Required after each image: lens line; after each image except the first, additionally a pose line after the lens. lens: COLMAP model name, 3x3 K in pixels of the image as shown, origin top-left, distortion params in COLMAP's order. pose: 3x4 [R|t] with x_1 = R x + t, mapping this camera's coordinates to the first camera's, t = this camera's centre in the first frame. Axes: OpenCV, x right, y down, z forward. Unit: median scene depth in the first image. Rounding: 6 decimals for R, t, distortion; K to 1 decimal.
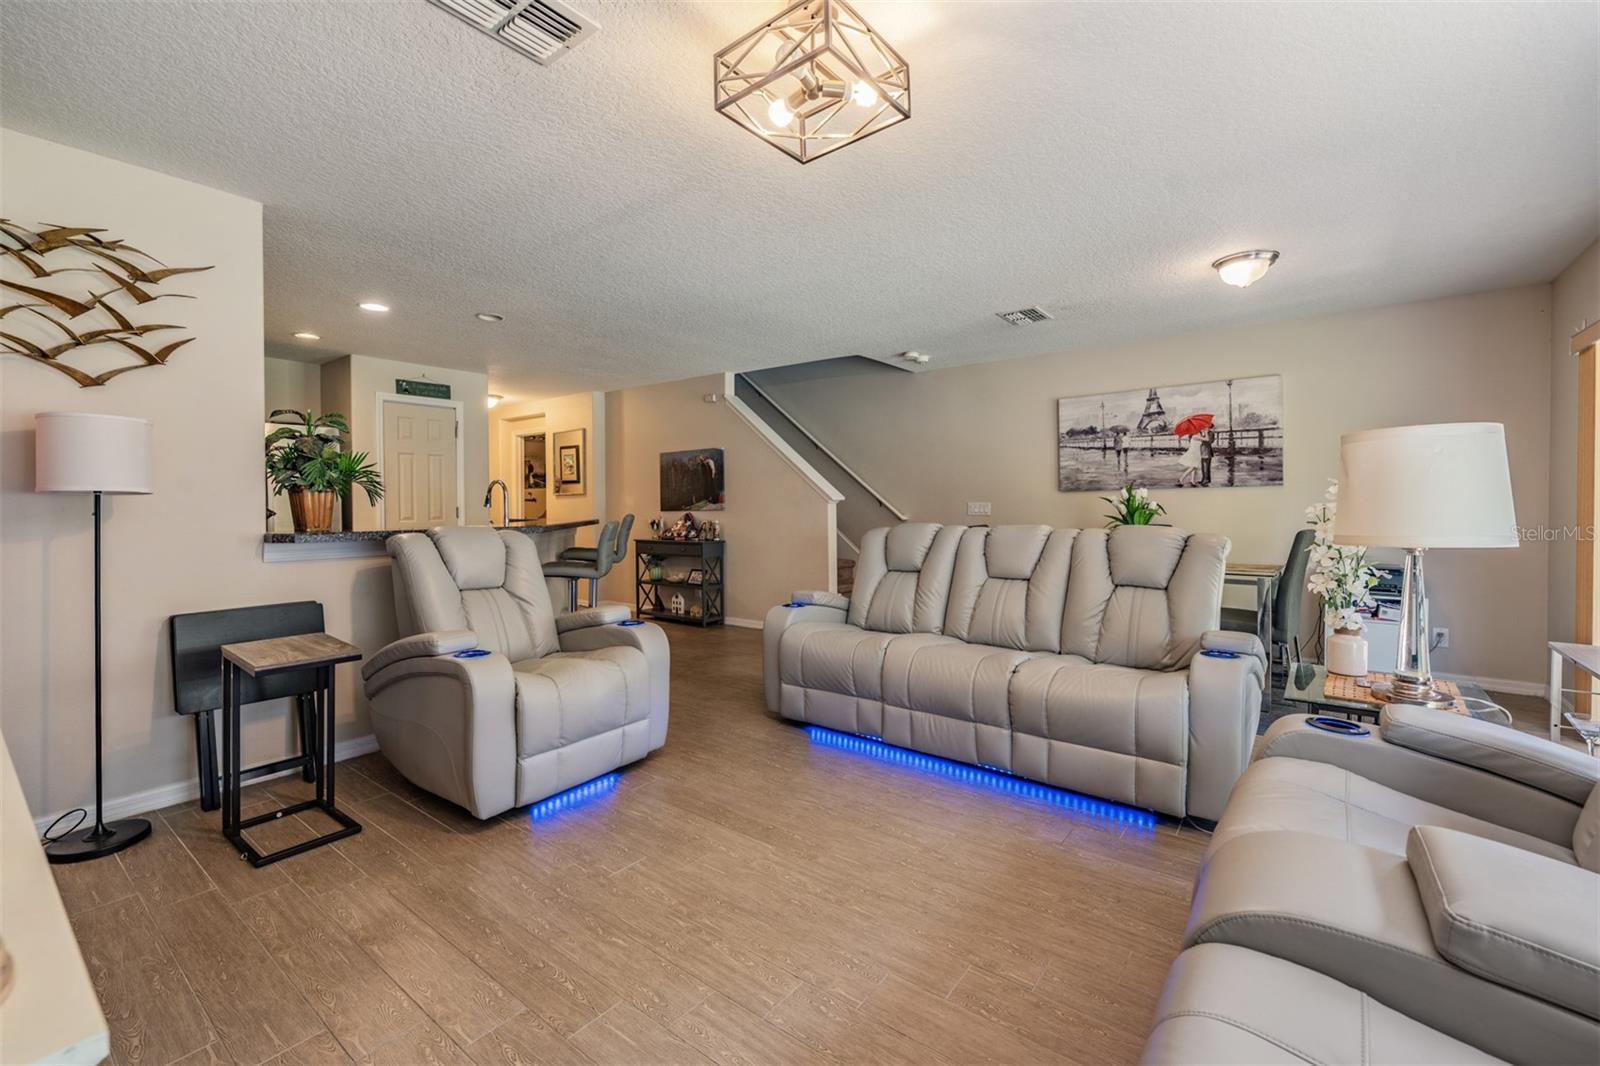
lens RADIAL K [[682.3, 0, 798.6], [0, 682.3, 504.7], [0, 0, 1]] dist [0.000306, 0.000604]
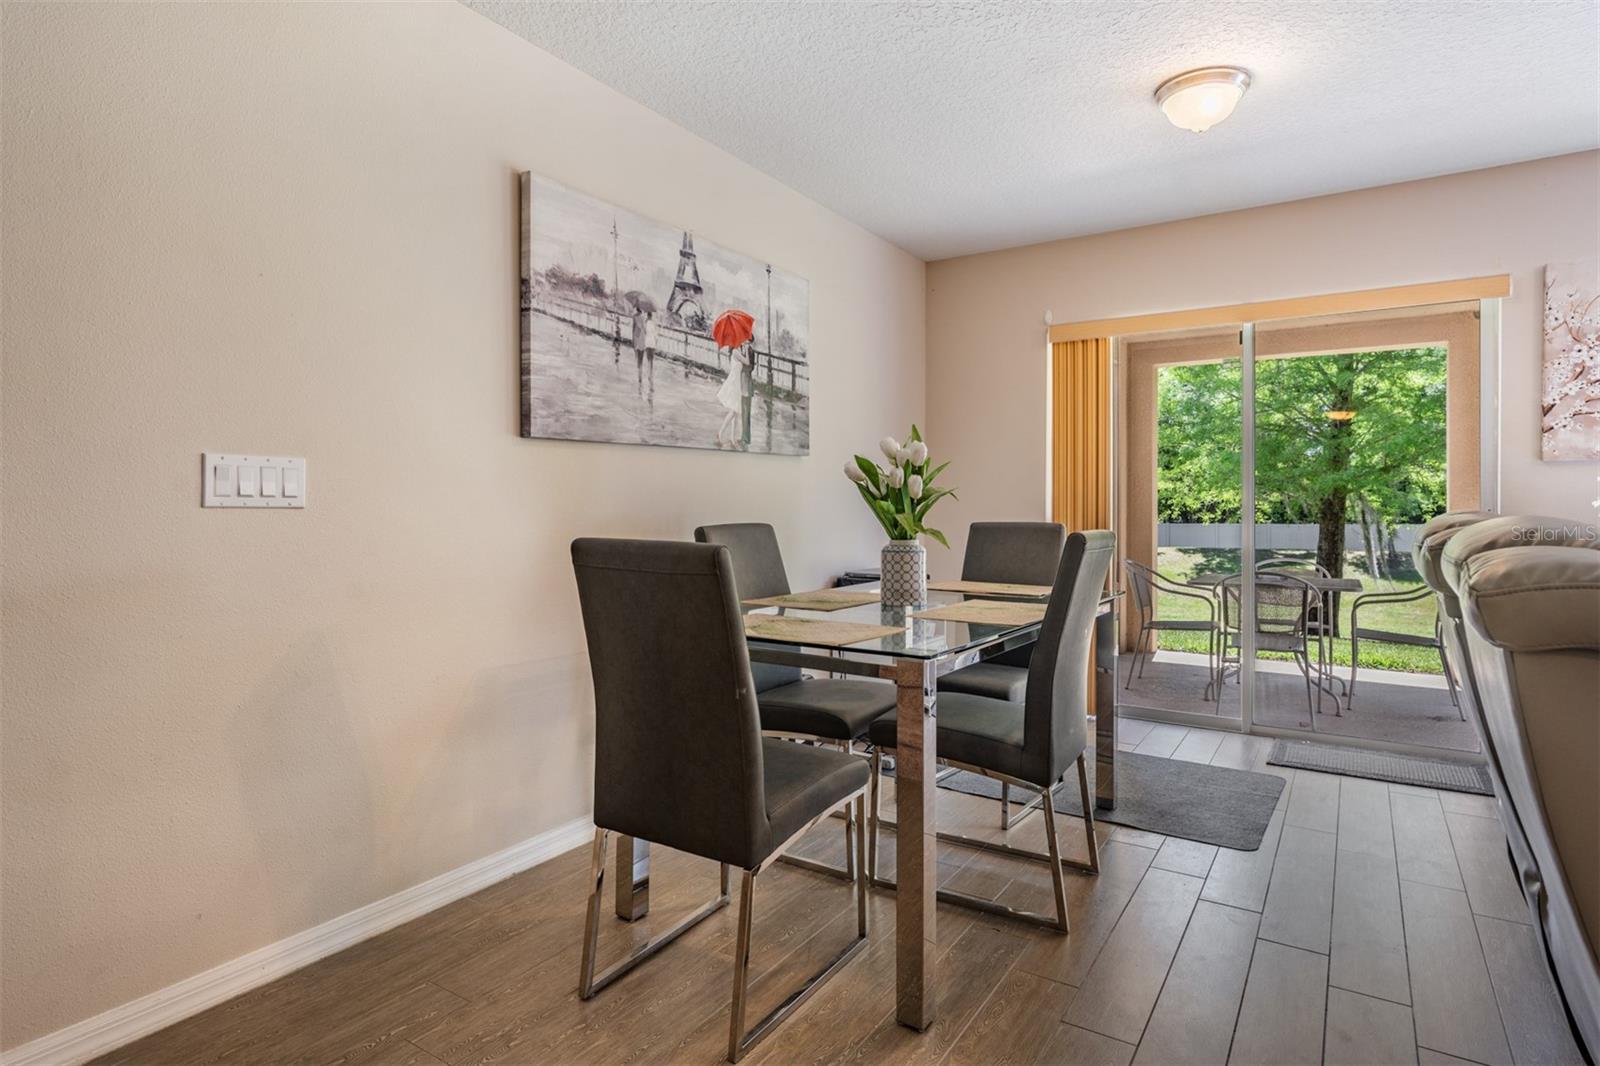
lens RADIAL K [[855.0, 0, 795.8], [0, 855.0, 503.8], [0, 0, 1]] dist [0.001387, -0.000522]
pose [[-0.074658, 0.007153, 0.997184, -0.067605], [-0.002784, 0.999969, -0.007381, 0.019456], [-0.997205, -0.003327, -0.074636, 1.001326]]
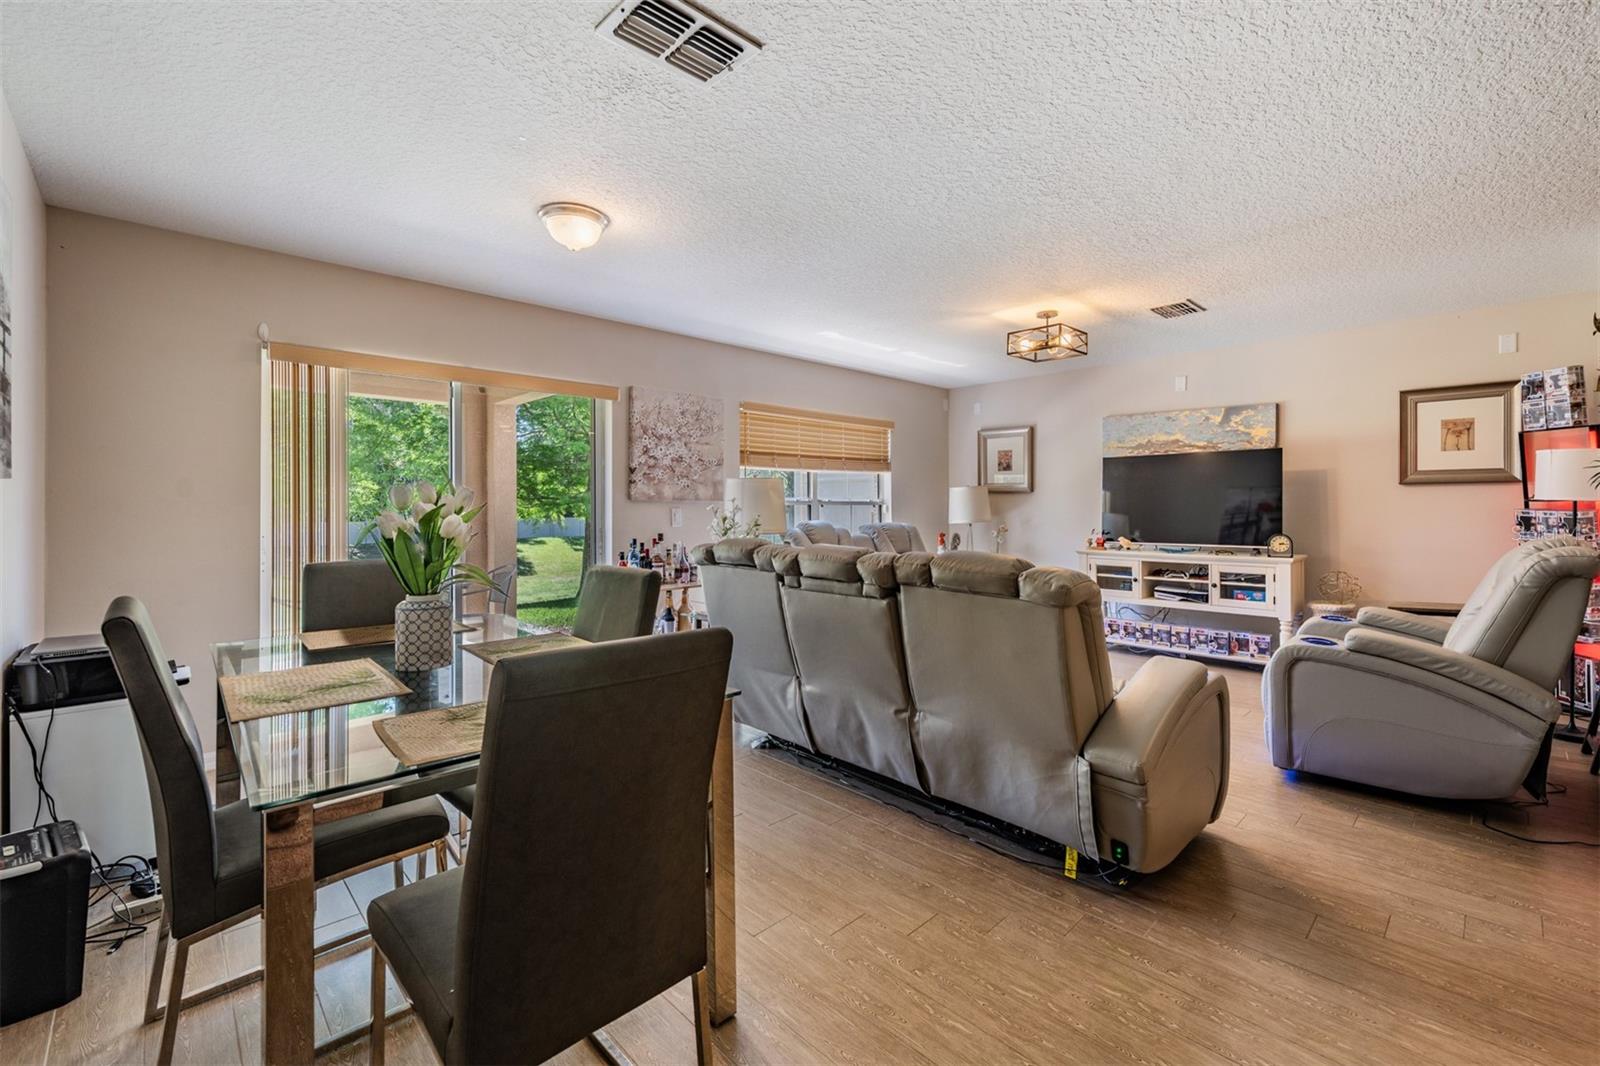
lens RADIAL K [[682.3, 0, 798.6], [0, 682.3, 504.7], [0, 0, 1]] dist [0.000306, 0.000604]
pose [[-0.988691, 0.009156, 0.149688, 0.189185], [0.008621, 0.999954, -0.004223, -0.007853], [-0.149719, -0.002885, -0.988724, 1.239575]]
